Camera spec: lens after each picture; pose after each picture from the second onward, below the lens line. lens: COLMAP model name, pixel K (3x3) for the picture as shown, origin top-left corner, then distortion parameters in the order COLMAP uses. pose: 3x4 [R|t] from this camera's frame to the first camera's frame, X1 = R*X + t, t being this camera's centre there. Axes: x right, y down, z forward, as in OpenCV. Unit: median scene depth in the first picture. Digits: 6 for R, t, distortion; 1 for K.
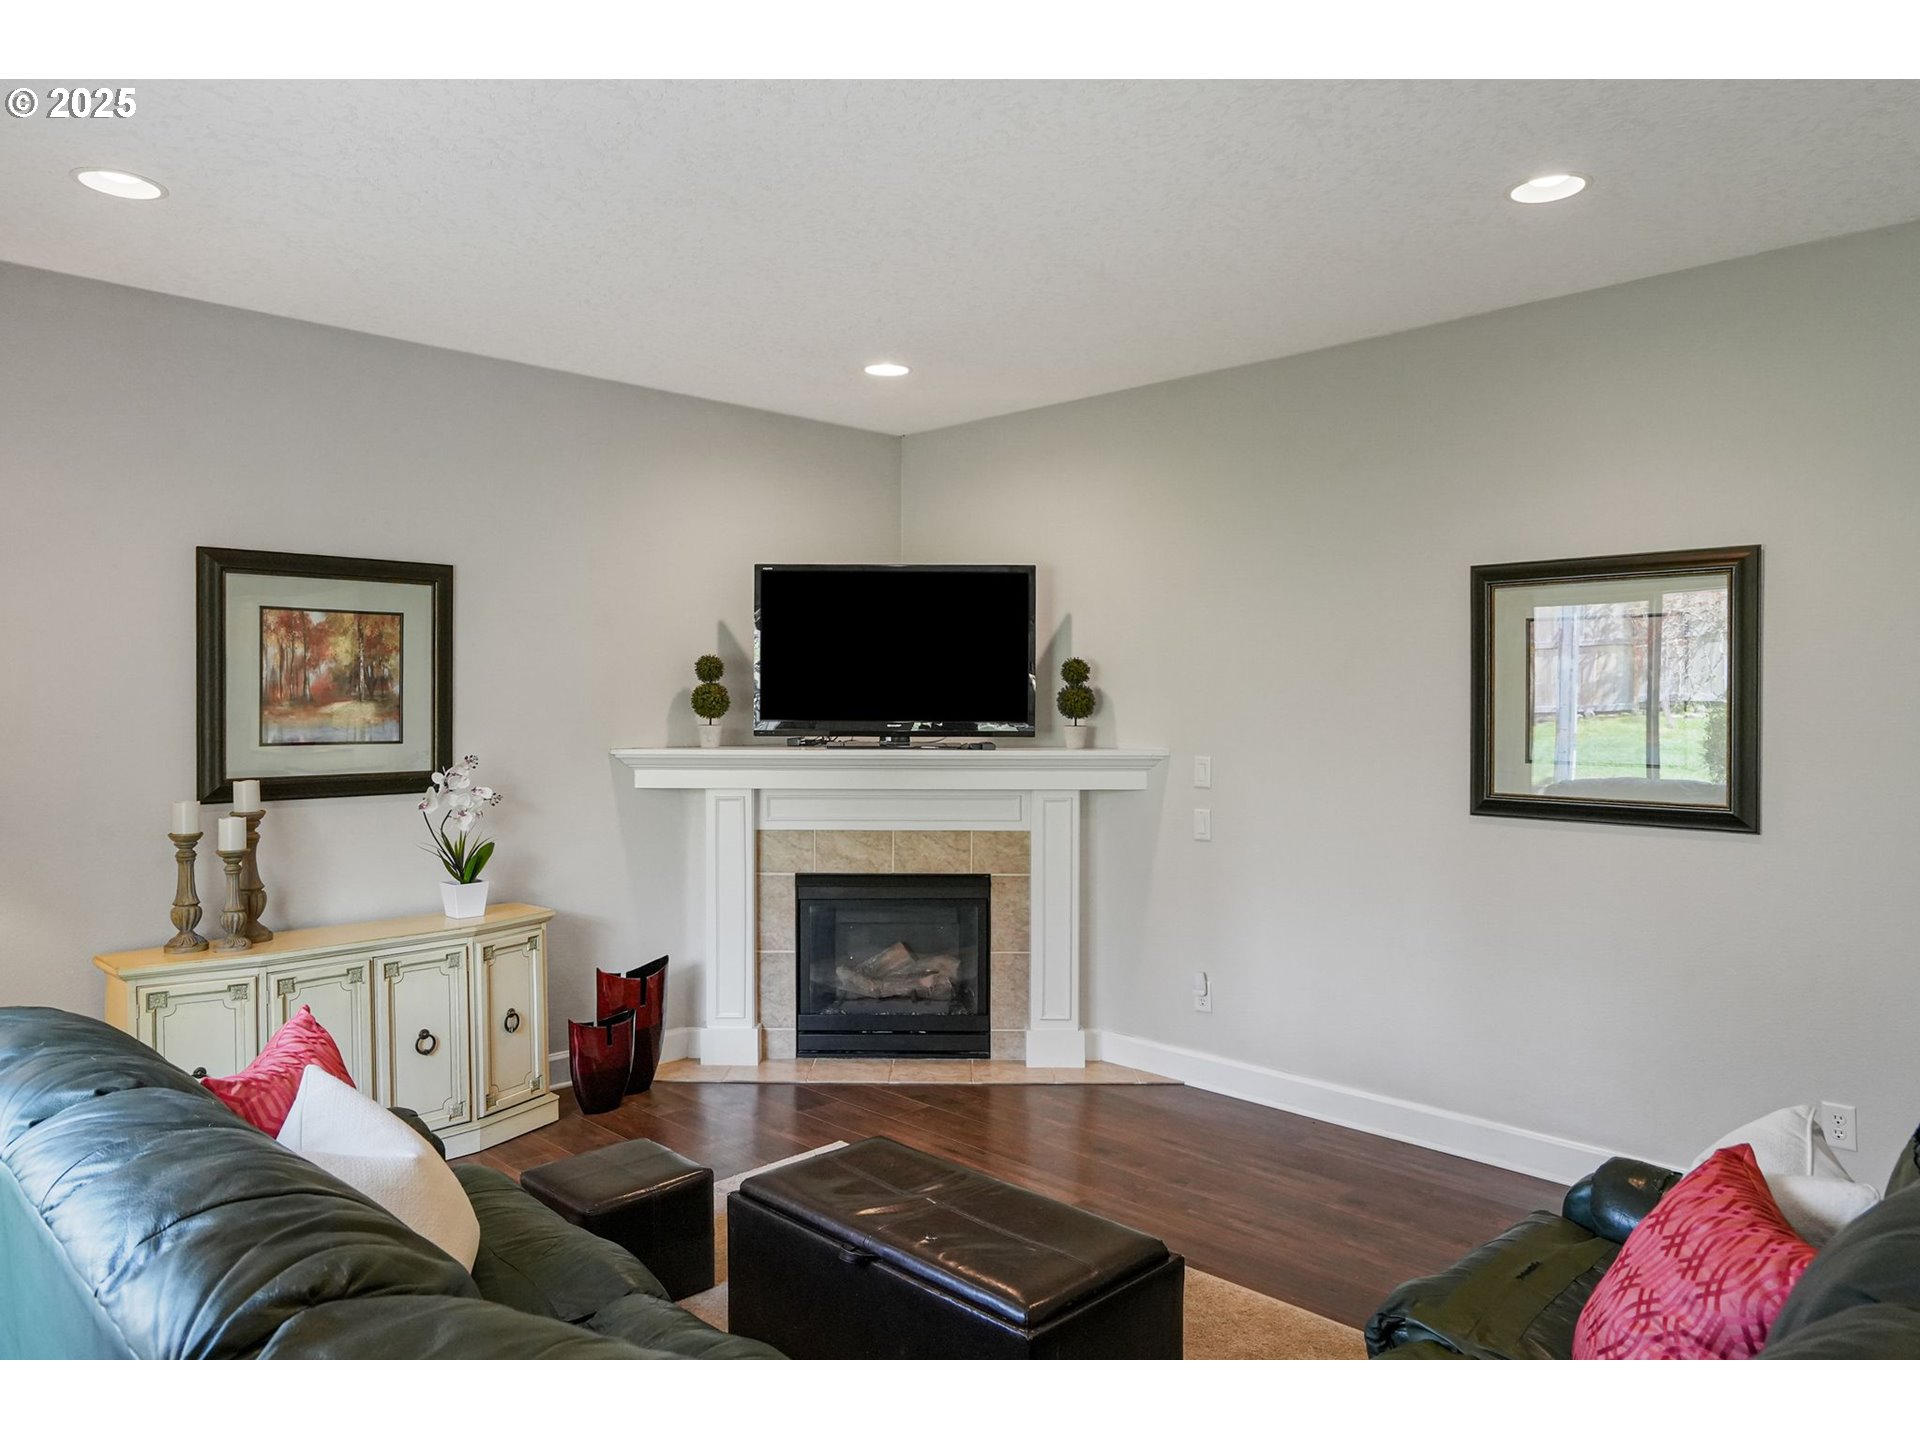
lens RADIAL K [[1249.7, 0, 949.6], [0, 1249.7, 709.6], [0, 0, 1]] dist [-0.002124, 0.001921]
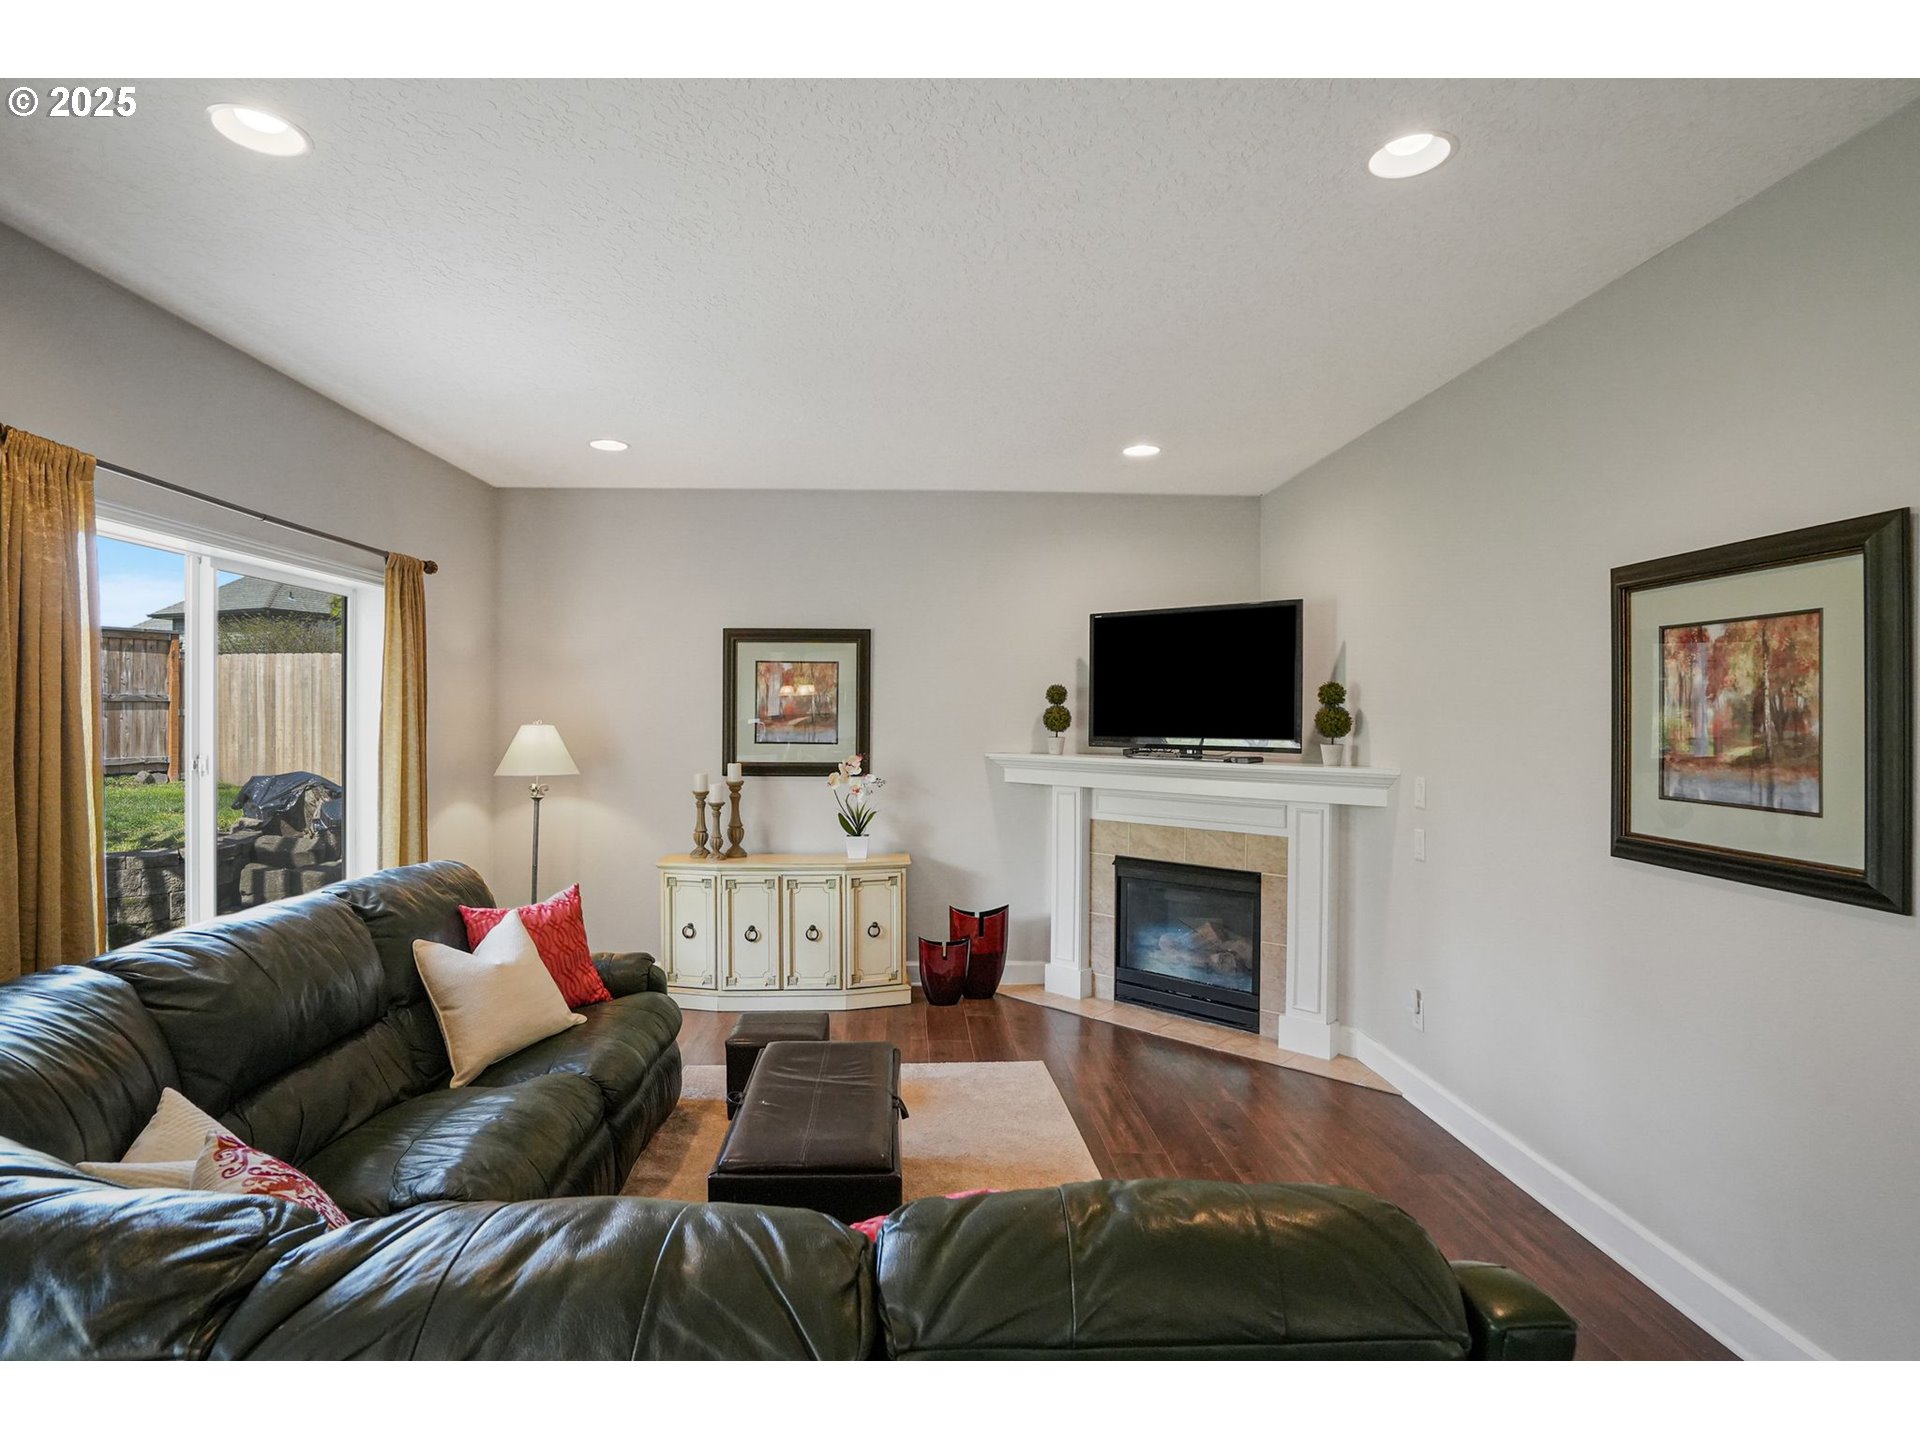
lens RADIAL K [[979.9, 0, 960.0], [0, 979.9, 720.0], [0, 0, 1]] dist [-0.037725, 0.001027]
pose [[0.744663, 0.008548, -0.667385, 0.428645], [-0.011340, 0.999936, 0.000155, -0.004698], [0.667344, 0.007453, 0.744712, 0.157871]]
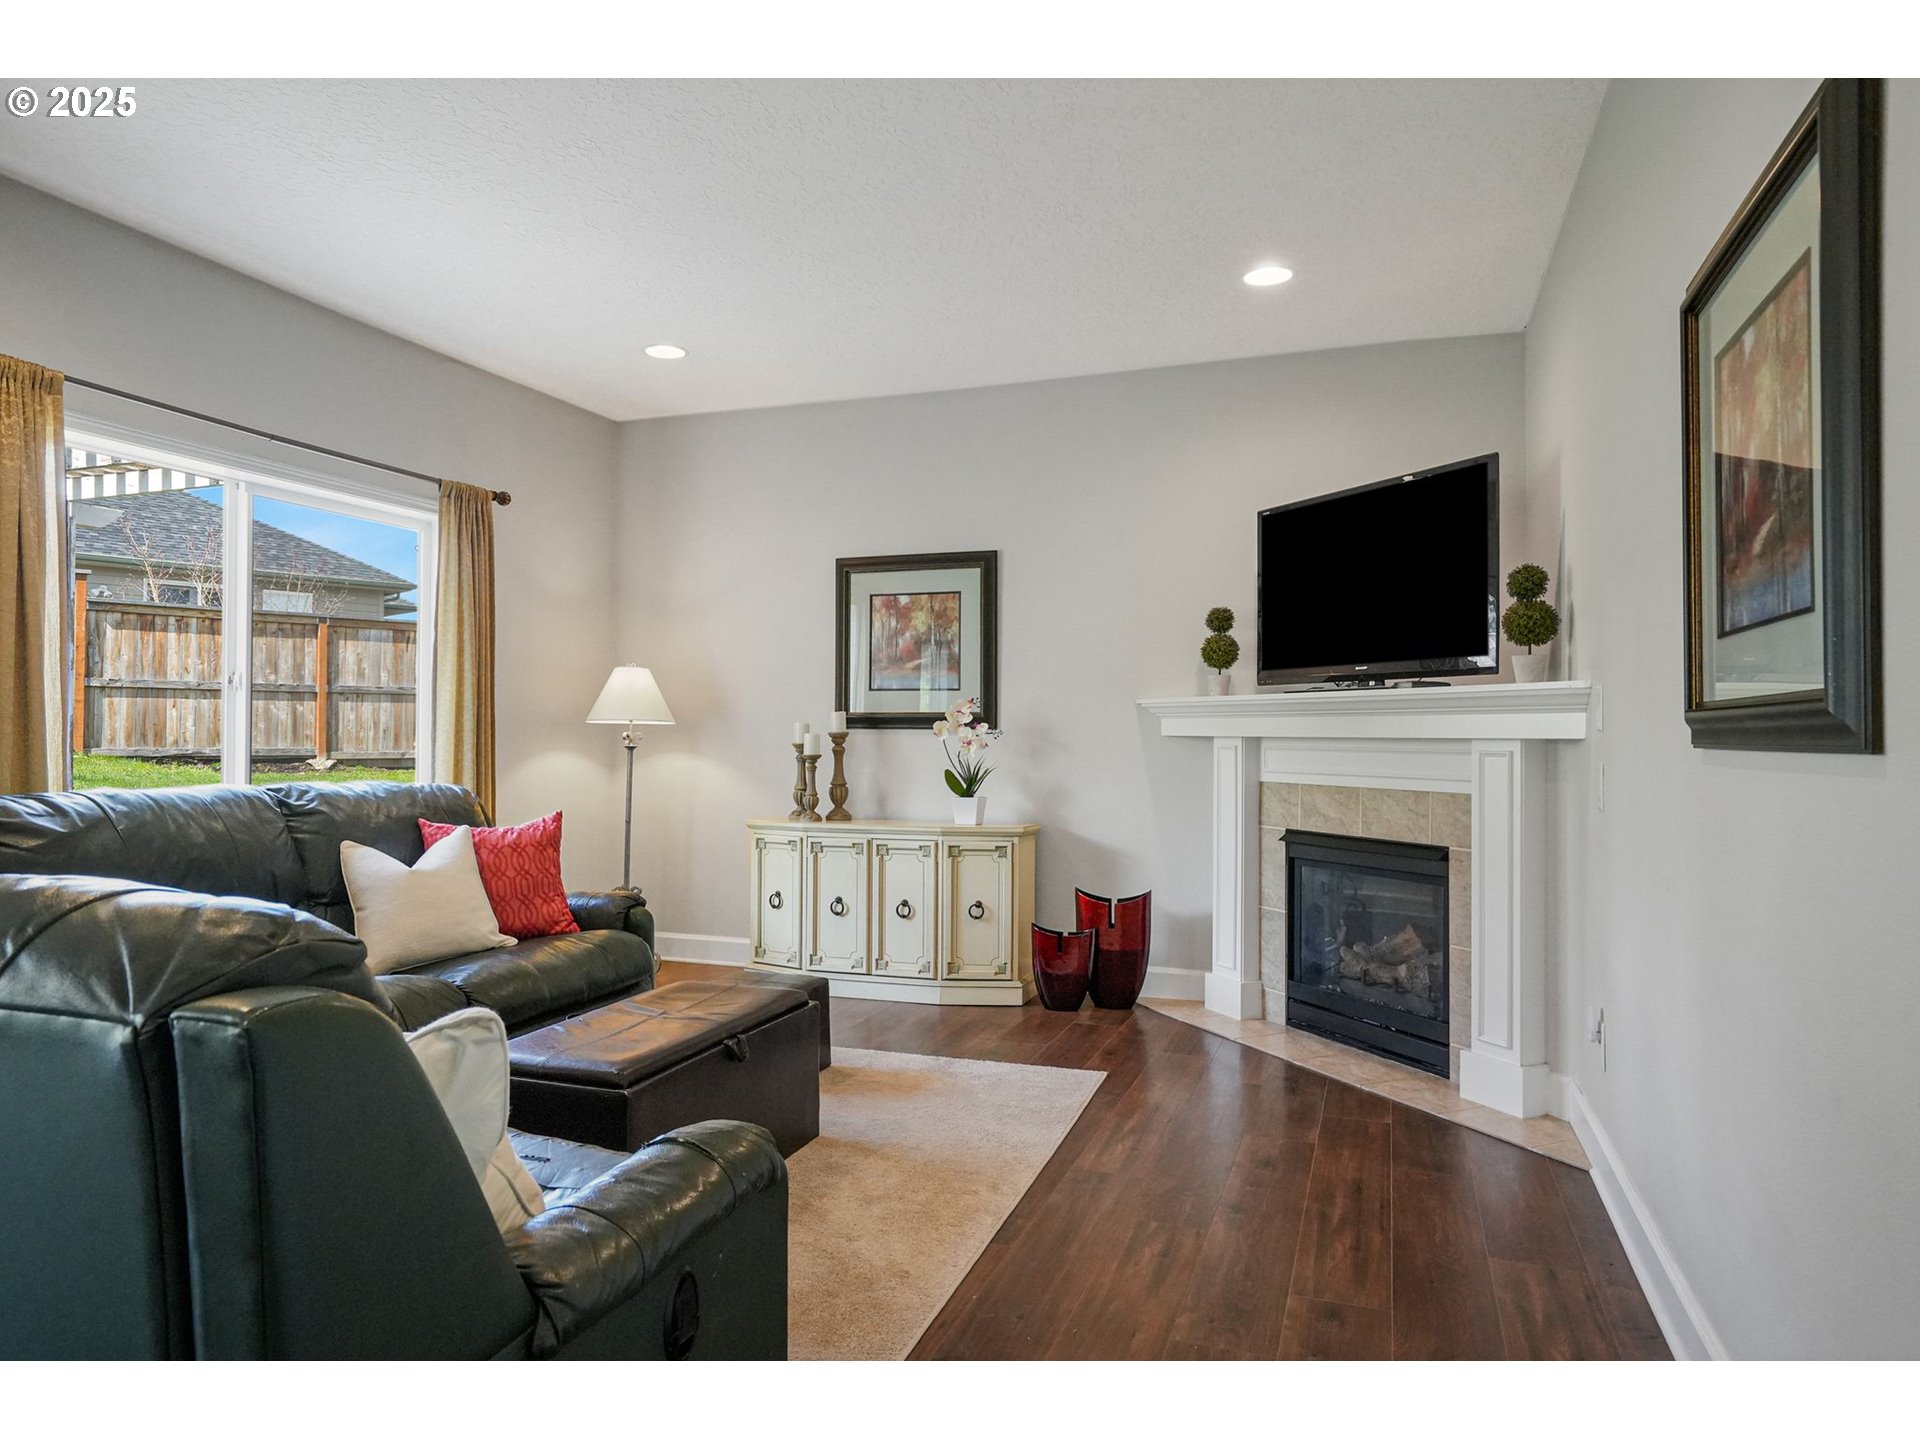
lens RADIAL K [[1213.7, 0, 977.9], [0, 1213.7, 718.4], [0, 0, 1]] dist [-0.005204, -0.001604]
pose [[0.437767, -0.011553, -0.899014, 0.611446], [-0.010829, 0.999777, -0.018121, 0.067961], [0.899023, 0.017668, 0.437545, 0.396165]]
